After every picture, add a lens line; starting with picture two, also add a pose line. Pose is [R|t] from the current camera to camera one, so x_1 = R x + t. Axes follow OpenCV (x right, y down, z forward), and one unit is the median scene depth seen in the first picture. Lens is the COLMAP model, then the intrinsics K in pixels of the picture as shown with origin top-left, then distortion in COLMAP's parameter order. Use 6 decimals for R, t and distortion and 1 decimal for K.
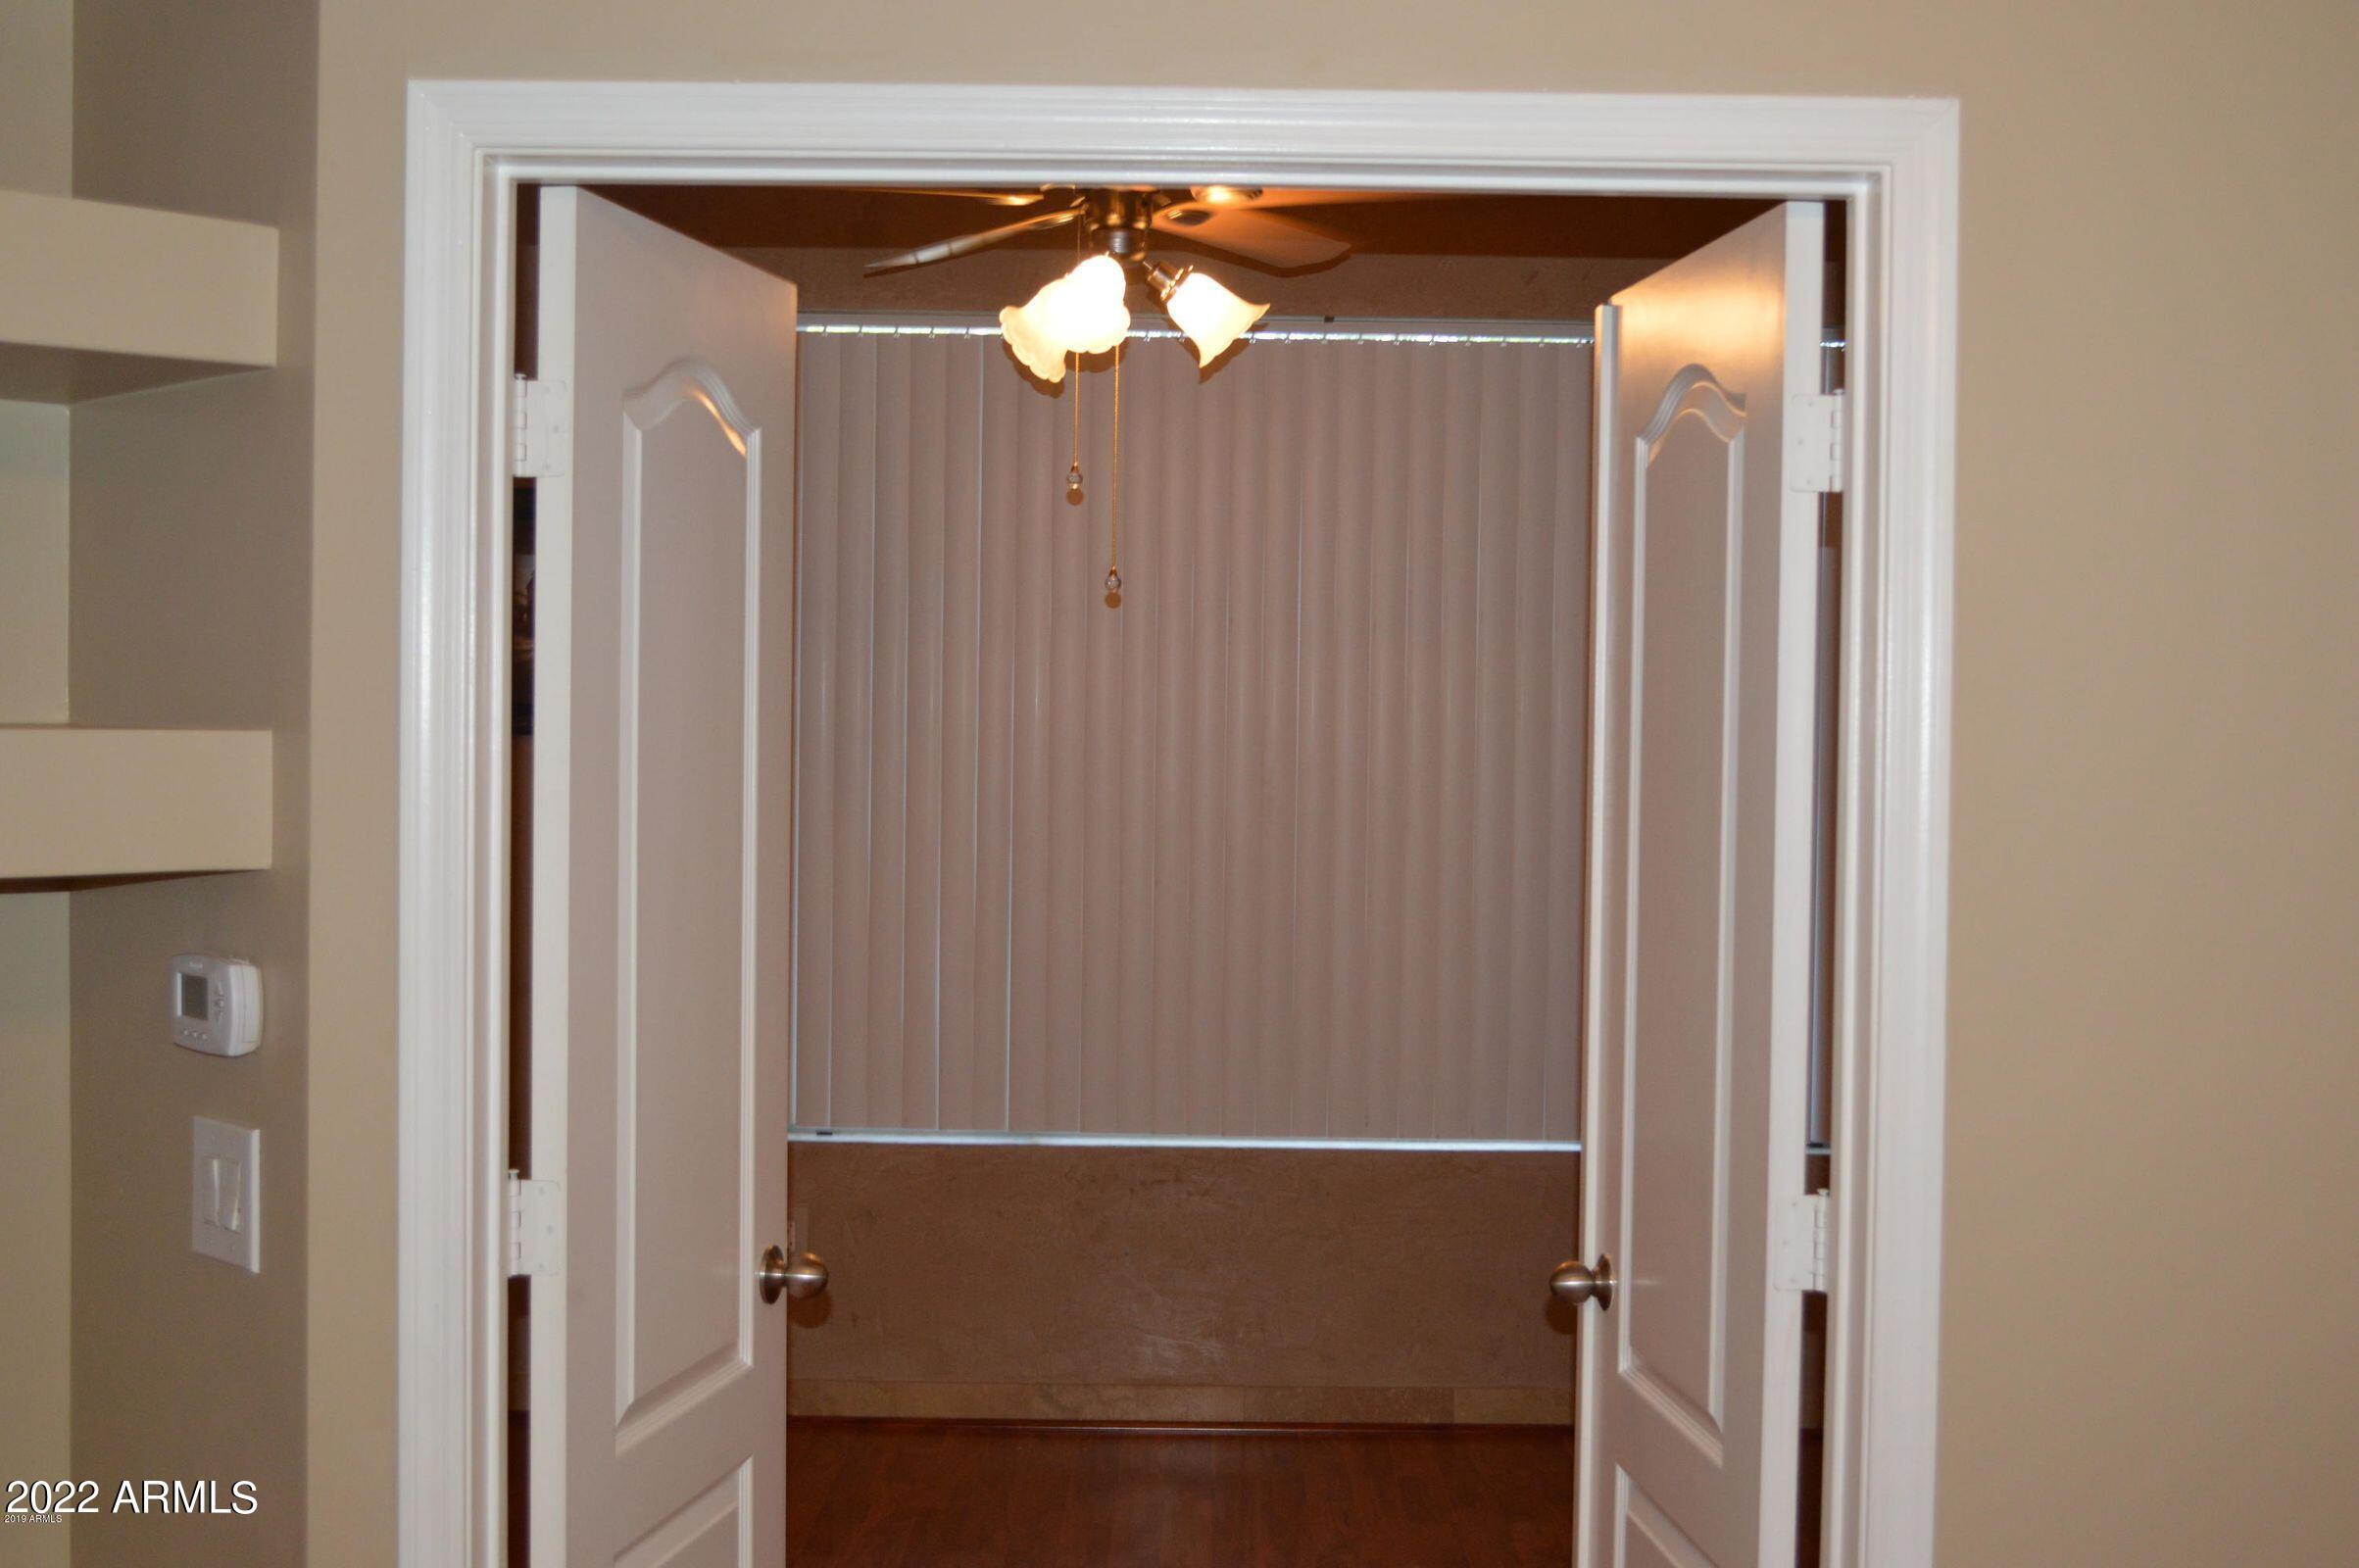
lens RADIAL K [[2659.0, 0, 1179.5], [0, 2659.0, 784.0], [0, 0, 1]] dist [-0.055167, -0.021030]
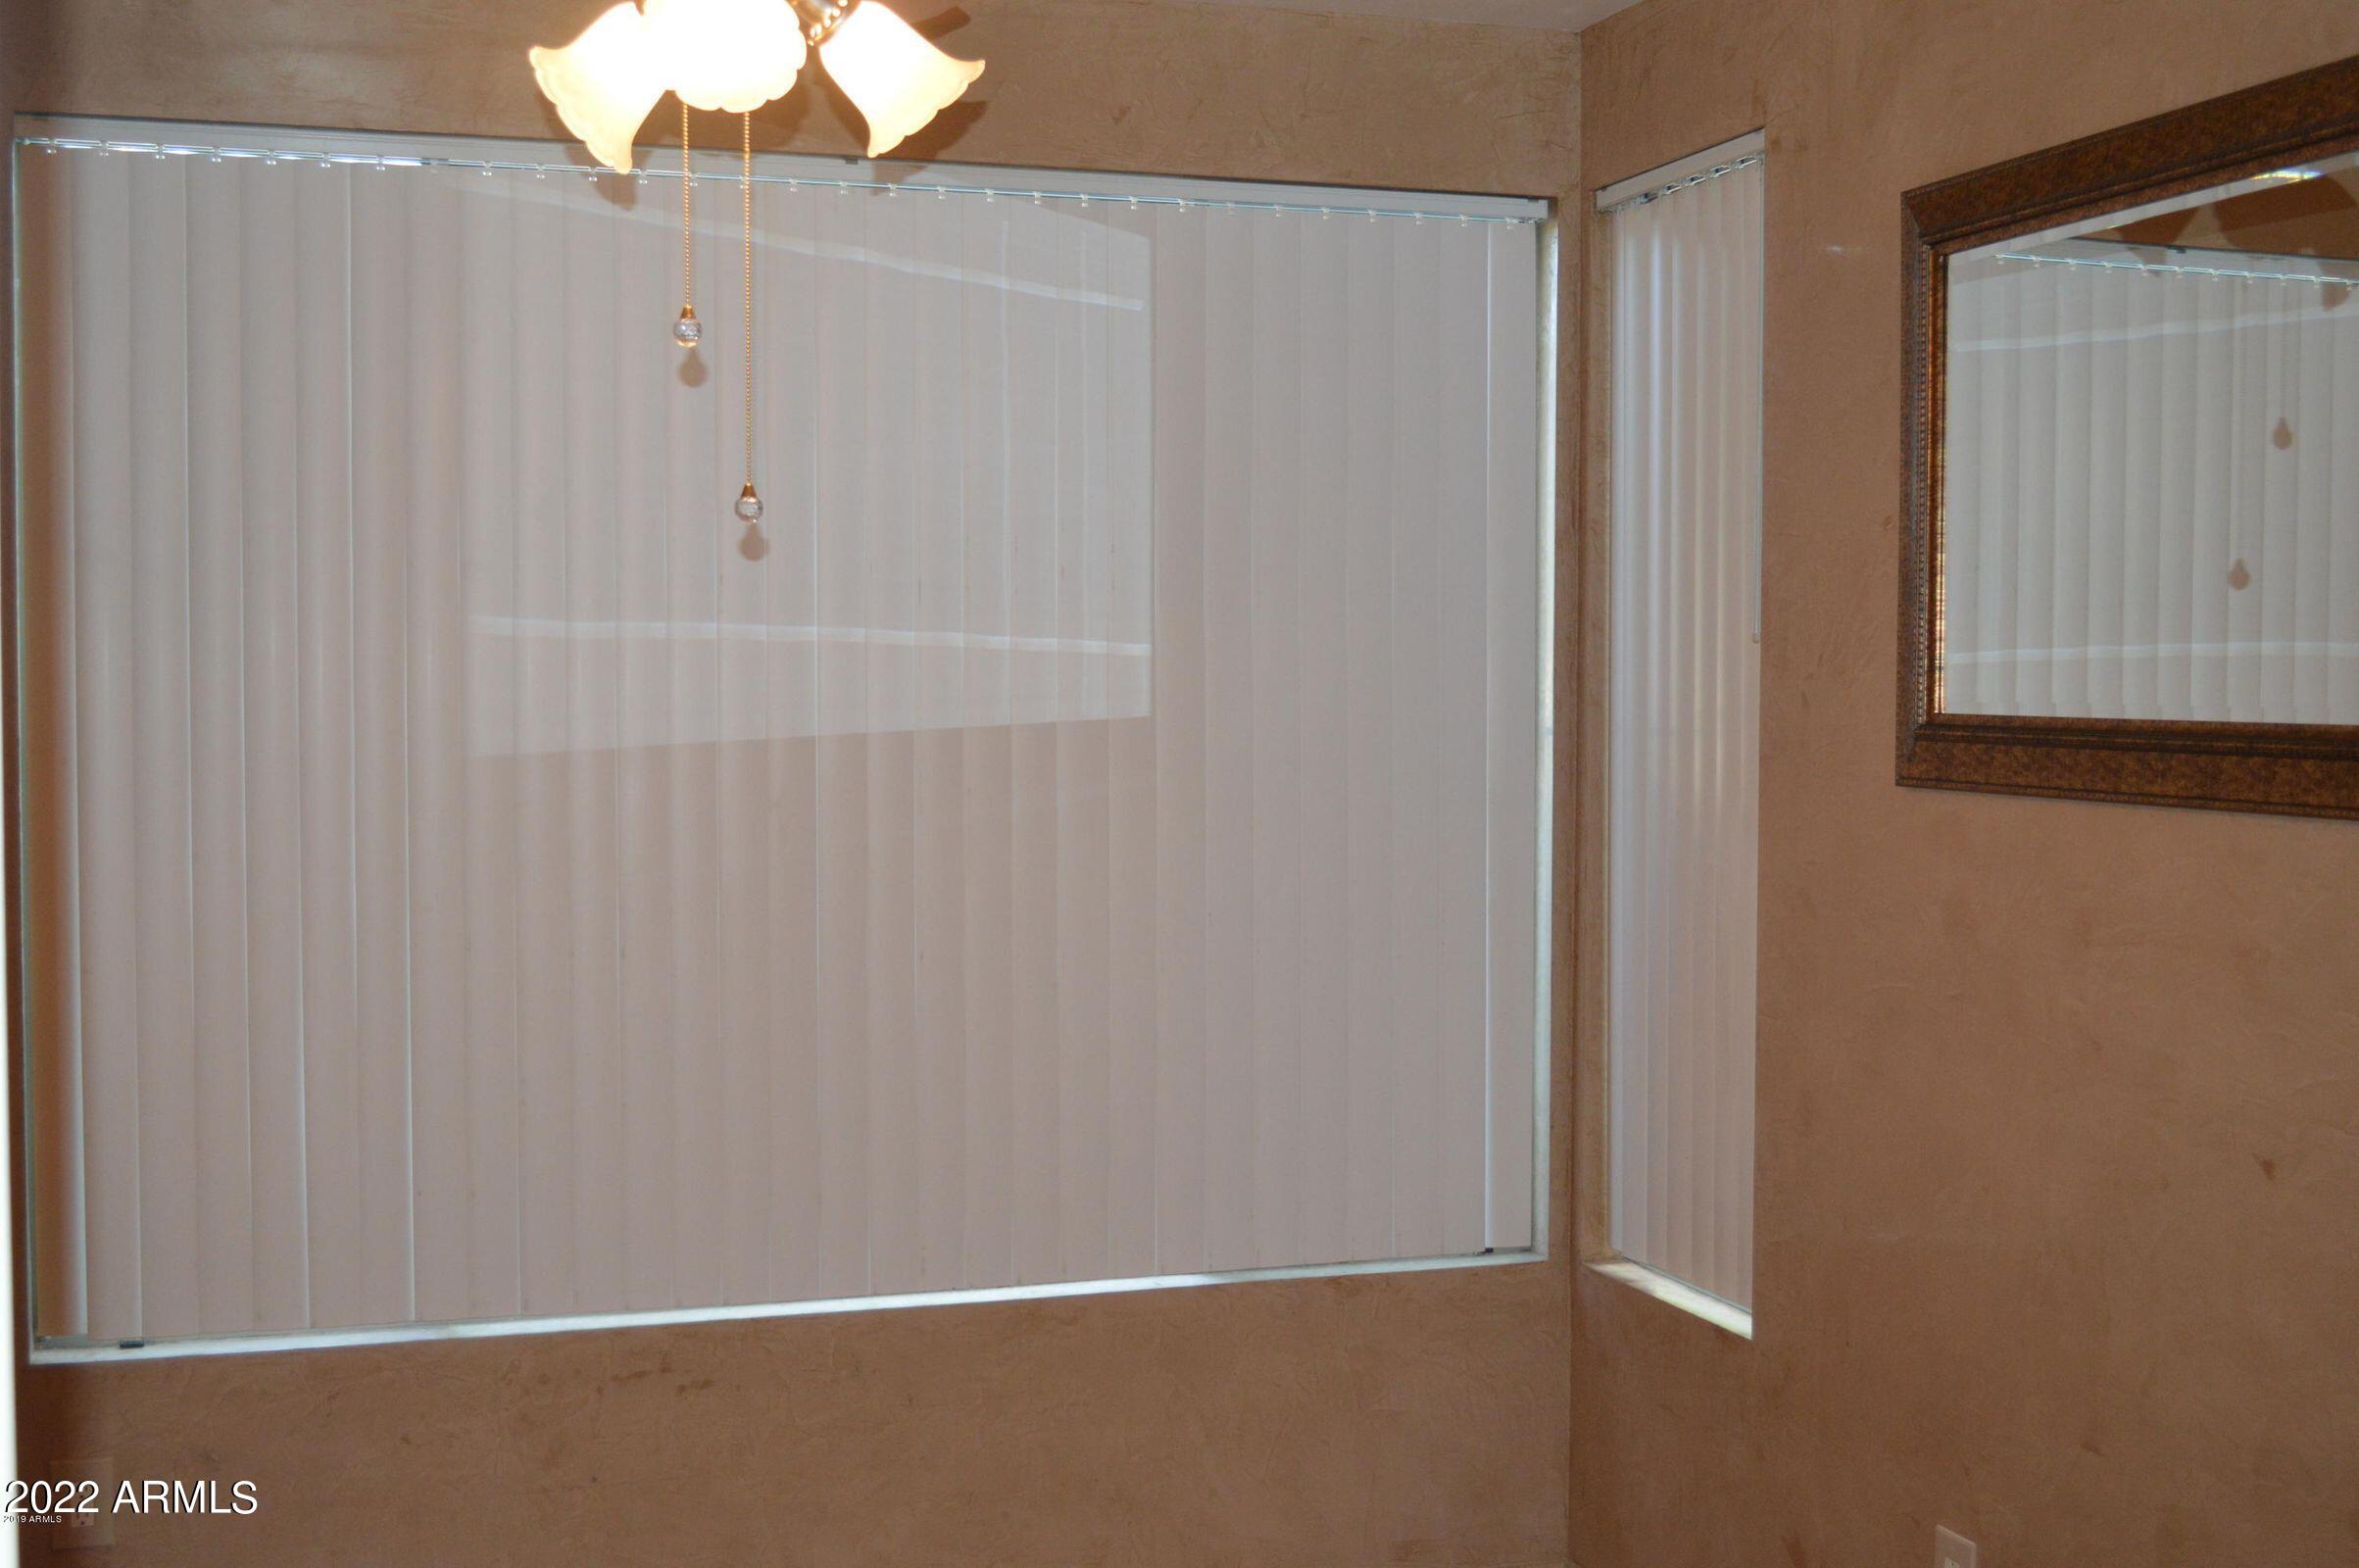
lens RADIAL K [[2659.0, 0, 1179.5], [0, 2659.0, 784.0], [0, 0, 1]] dist [-0.055167, -0.021030]
pose [[0.950285, -0.028713, 0.310056, -0.098915], [0.025615, 0.999573, 0.014061, -0.016336], [-0.310327, -0.005420, 0.950614, 0.334687]]
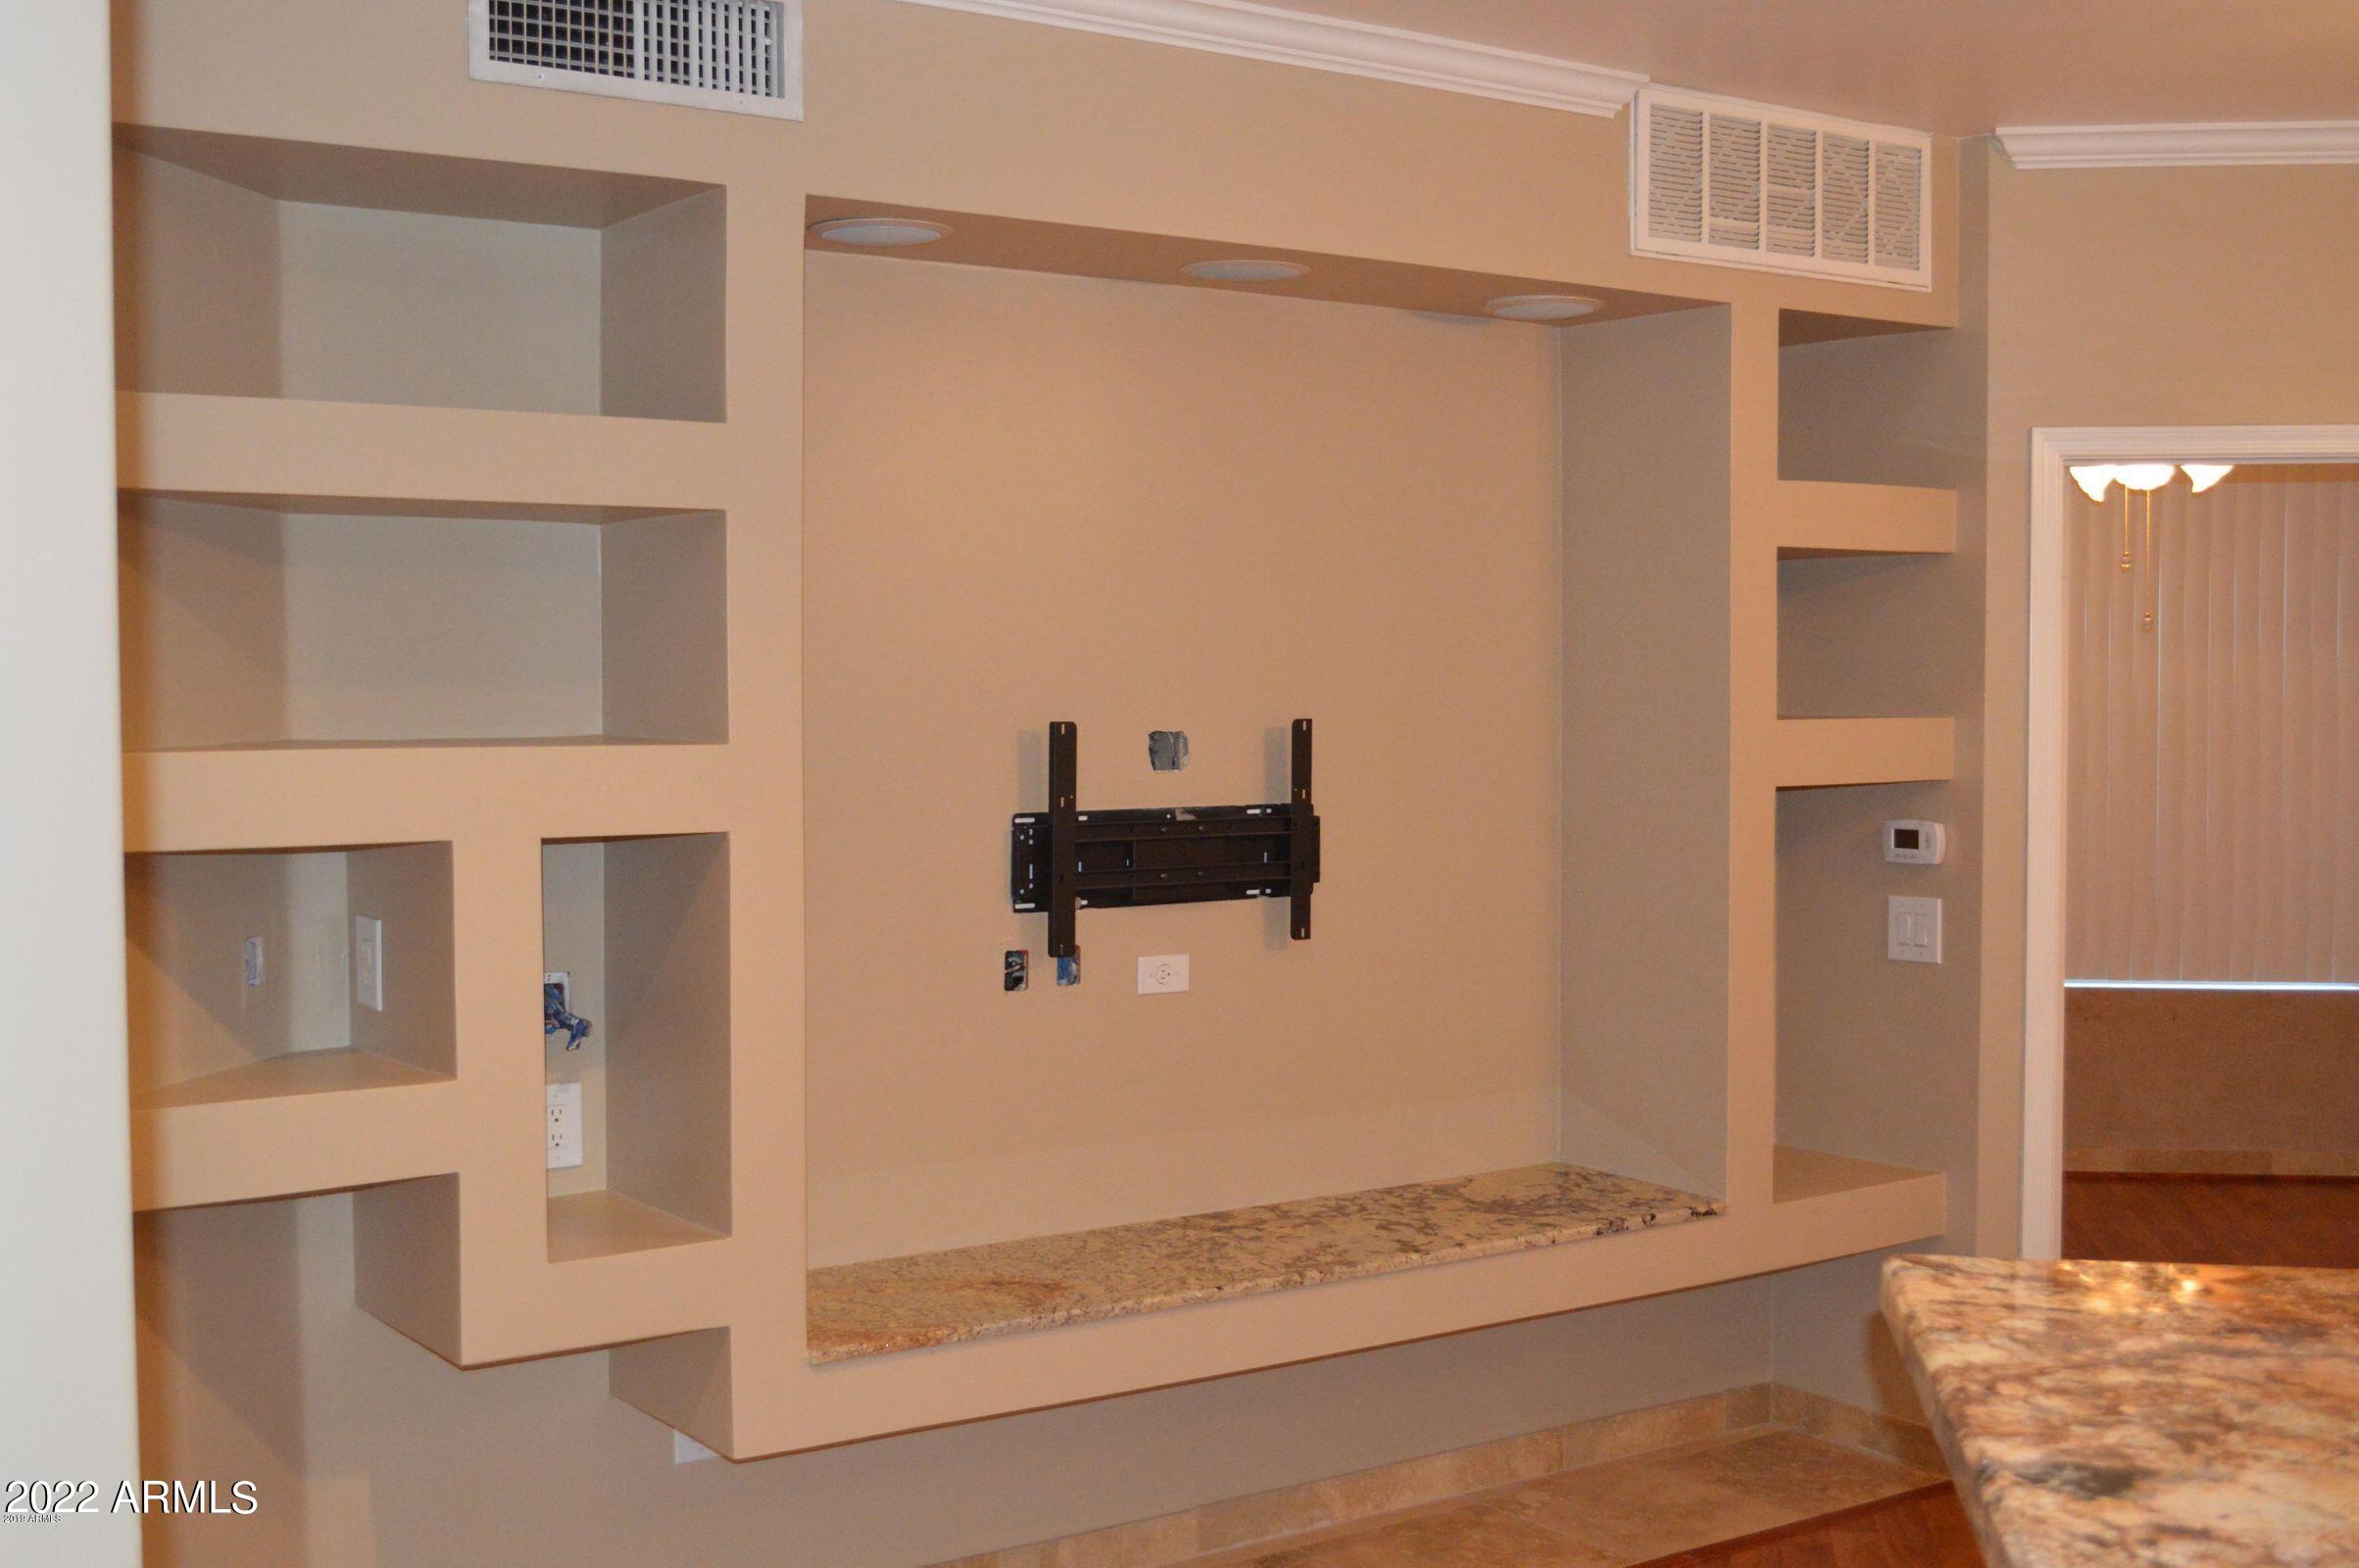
lens RADIAL K [[2665.2, 0, 1179.5], [0, 2665.2, 784.0], [0, 0, 1]] dist [-0.001244, 0.001552]
pose [[0.988668, -0.012144, -0.149626, -0.314789], [0.013814, 0.999853, 0.010126, 0.001741], [0.149481, -0.012078, 0.988691, -0.635048]]
